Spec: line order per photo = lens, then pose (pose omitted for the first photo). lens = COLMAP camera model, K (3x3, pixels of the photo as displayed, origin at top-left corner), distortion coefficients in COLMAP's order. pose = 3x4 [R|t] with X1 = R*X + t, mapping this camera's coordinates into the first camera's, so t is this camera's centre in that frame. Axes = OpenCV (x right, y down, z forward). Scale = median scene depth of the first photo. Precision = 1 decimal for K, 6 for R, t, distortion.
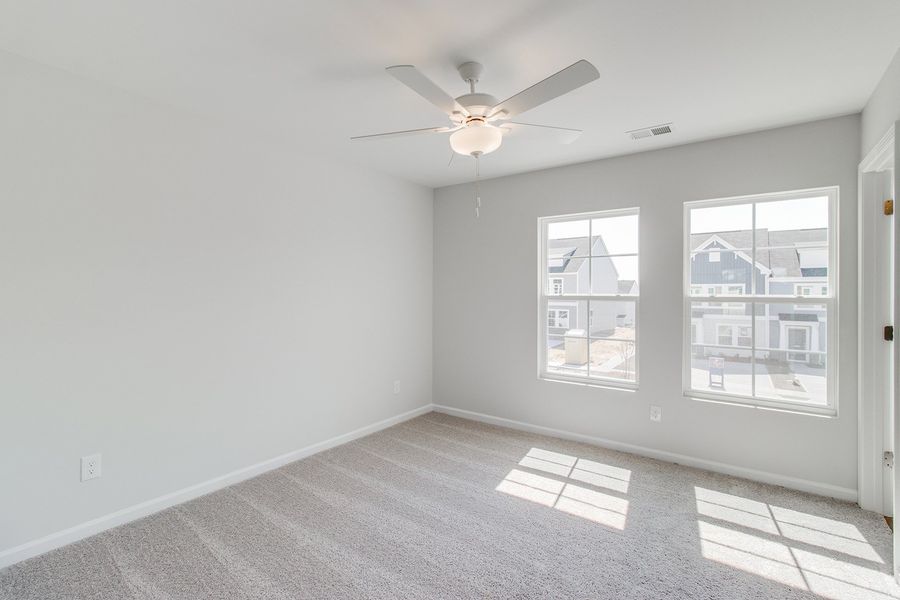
lens RADIAL K [[397.5, 0, 445.8], [0, 397.5, 301.5], [0, 0, 1]] dist [-0.023878, -0.000382]
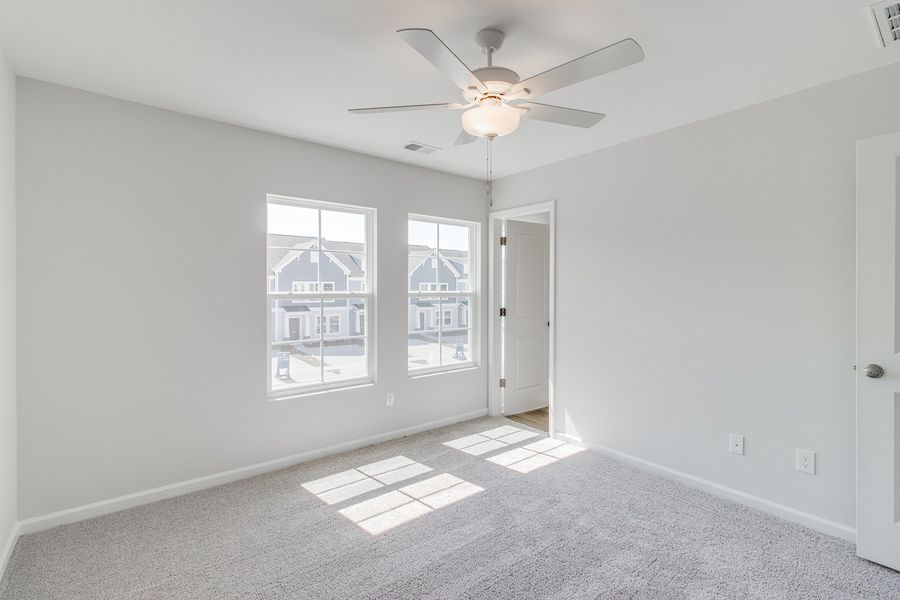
lens RADIAL K [[418.9, 0, 445.1], [0, 418.9, 304.5], [0, 0, 1]] dist [0.001200, -0.000327]
pose [[0.257435, -0.039476, 0.965489, -0.612159], [0.020884, 0.999159, 0.035284, -0.022491], [-0.966070, 0.011080, 0.258043, 0.601708]]
